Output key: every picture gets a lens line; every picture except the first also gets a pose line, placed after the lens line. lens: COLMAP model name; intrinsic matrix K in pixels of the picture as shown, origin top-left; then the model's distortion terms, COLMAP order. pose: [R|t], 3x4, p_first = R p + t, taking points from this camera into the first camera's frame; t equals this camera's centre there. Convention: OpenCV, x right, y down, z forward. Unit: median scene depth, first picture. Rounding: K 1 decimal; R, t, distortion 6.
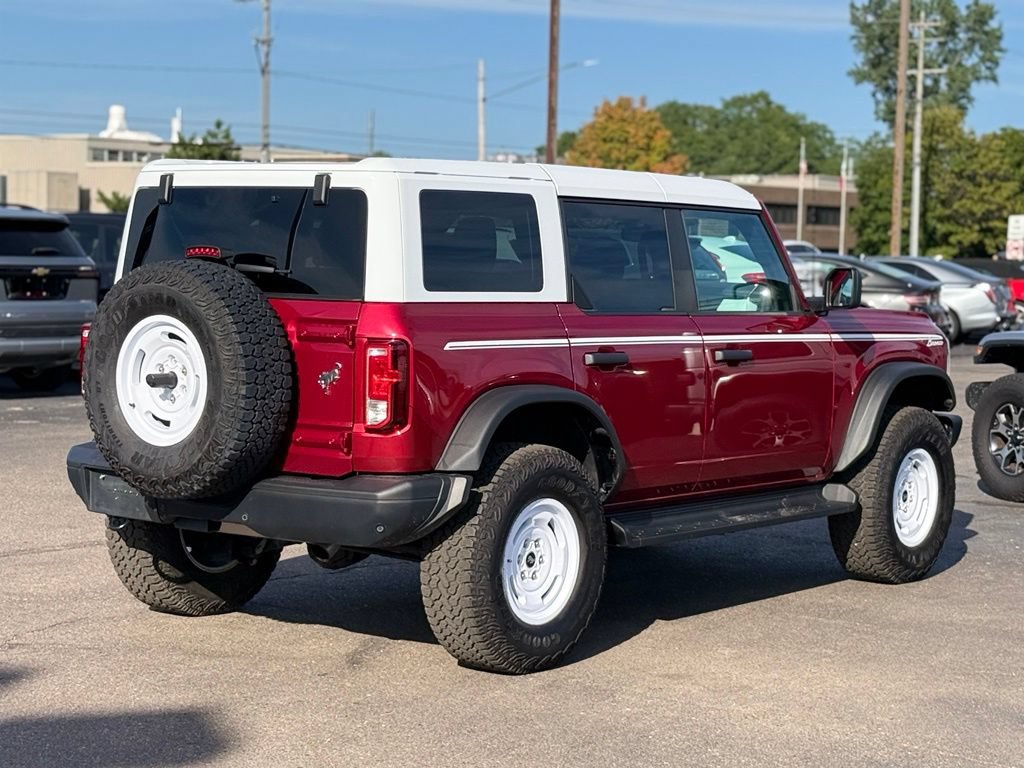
lens RADIAL K [[2289.1, 0, 514.9], [0, 2289.1, 380.0], [0, 0, 1]] dist [0.146685, 0.000000]
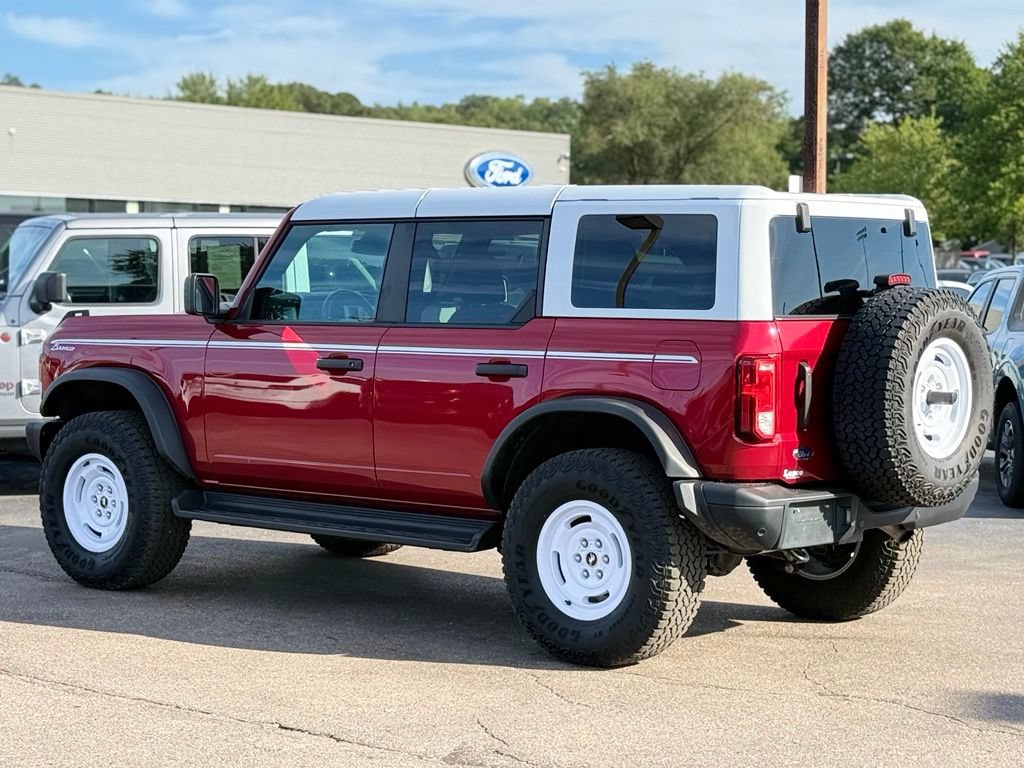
lens RADIAL K [[2289.1, 0, 510.7], [0, 2289.1, 380.4], [0, 0, 1]] dist [0.146685, 0.000000]
pose [[0.016025, -0.071543, 0.997309, -1.233866], [0.052006, 0.996146, 0.070624, -0.094927], [-0.998518, 0.050735, 0.019684, 1.174679]]
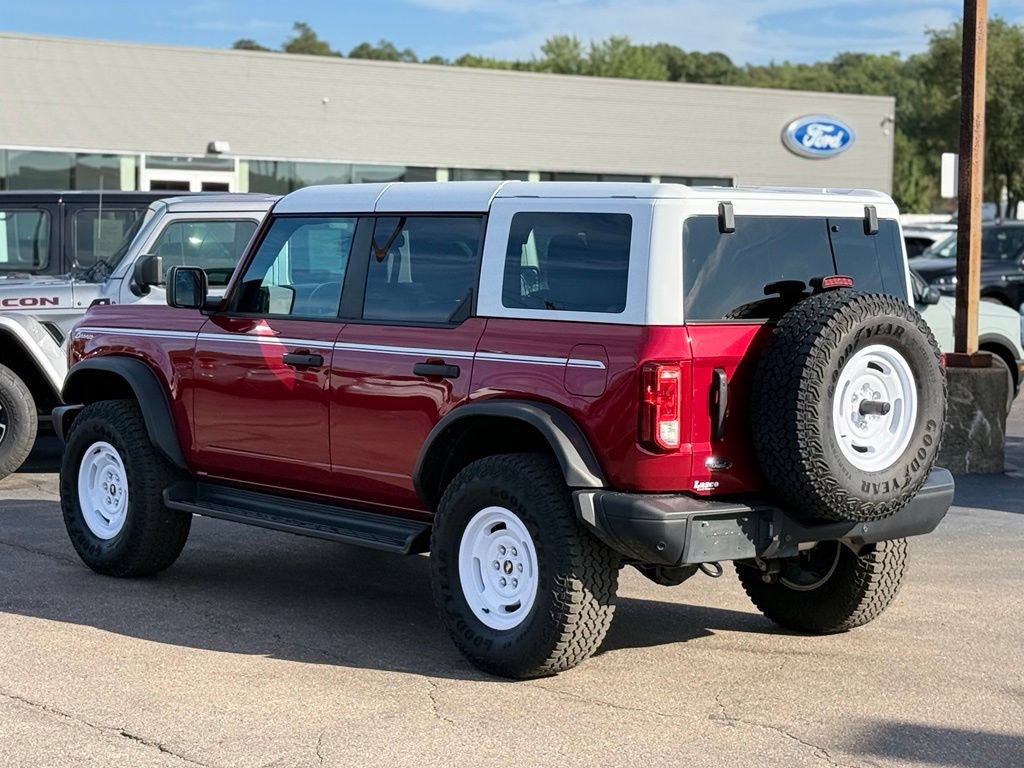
lens RADIAL K [[2289.1, 0, 509.3], [0, 2289.1, 388.0], [0, 0, 1]] dist [0.146685, 0.000000]
pose [[0.183726, -0.090613, 0.978792, -1.183891], [0.050706, 0.995290, 0.082622, -0.101432], [-0.981669, 0.034451, 0.187455, 0.962100]]
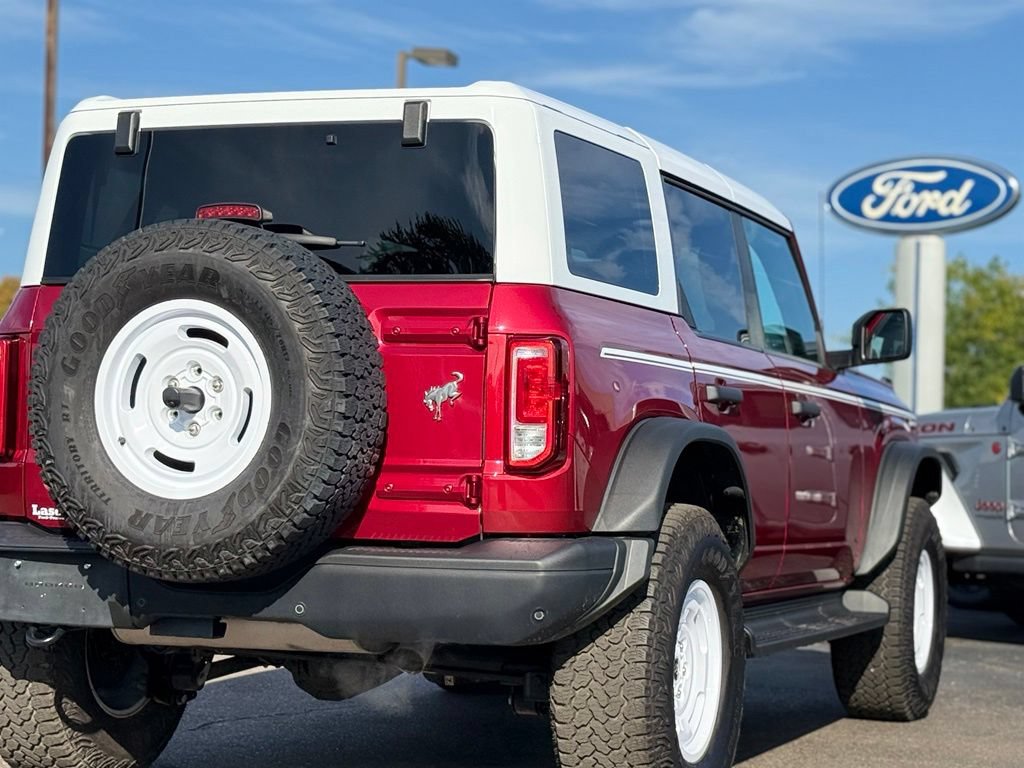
lens RADIAL K [[2289.1, 0, 506.6], [0, 2289.1, 372.7], [0, 0, 1]] dist [0.146685, 0.000000]
pose [[0.956927, 0.015301, 0.289926, -0.253844], [0.013721, 0.995111, -0.097807, 0.057743], [-0.290005, 0.097572, 0.952038, 0.347685]]
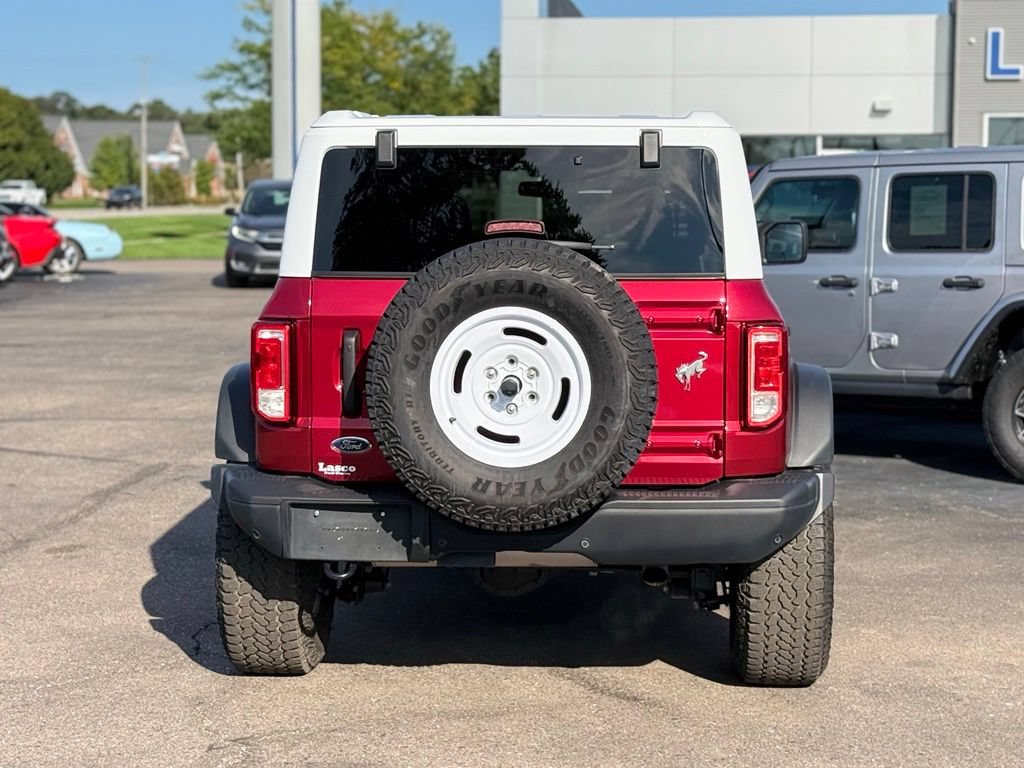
lens RADIAL K [[2289.1, 0, 517.2], [0, 2289.1, 388.6], [0, 0, 1]] dist [0.146685, 0.000000]
pose [[0.814152, -0.069605, 0.576465, -0.615233], [0.052118, 0.997542, 0.046841, -0.036808], [-0.578309, -0.008091, 0.815778, 0.336196]]
